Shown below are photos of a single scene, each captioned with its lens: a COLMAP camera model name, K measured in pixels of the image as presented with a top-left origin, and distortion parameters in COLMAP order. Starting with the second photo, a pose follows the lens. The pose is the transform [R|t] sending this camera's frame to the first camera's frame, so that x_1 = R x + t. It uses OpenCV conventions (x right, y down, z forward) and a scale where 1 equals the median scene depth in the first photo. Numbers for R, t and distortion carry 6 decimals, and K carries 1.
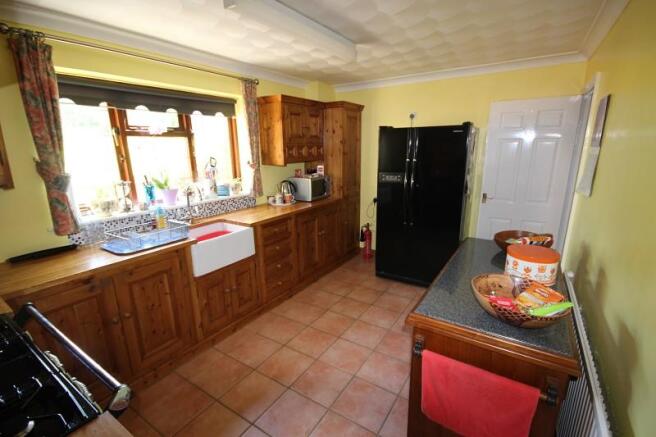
lens RADIAL K [[303.3, 0, 328.6], [0, 303.3, 221.5], [0, 0, 1]] dist [0.001491, 0.000417]
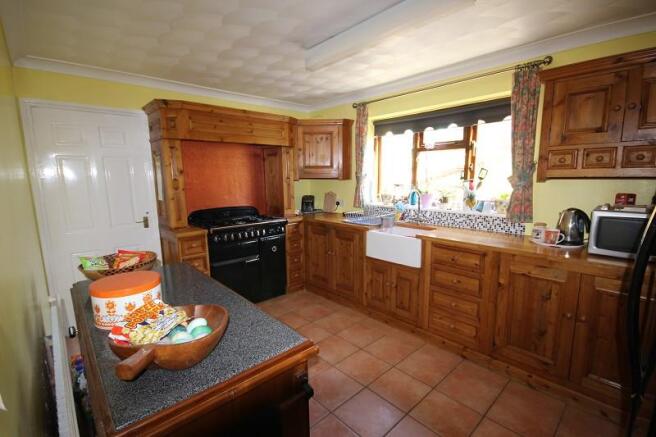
lens RADIAL K [[303.3, 0, 328.5], [0, 303.3, 219.7], [0, 0, 1]] dist [0.001491, 0.000417]
pose [[-0.244655, 0.158786, -0.956520, 0.713453], [-0.214129, 0.953295, 0.213020, -0.181718], [0.945671, 0.256935, -0.199227, 0.894325]]
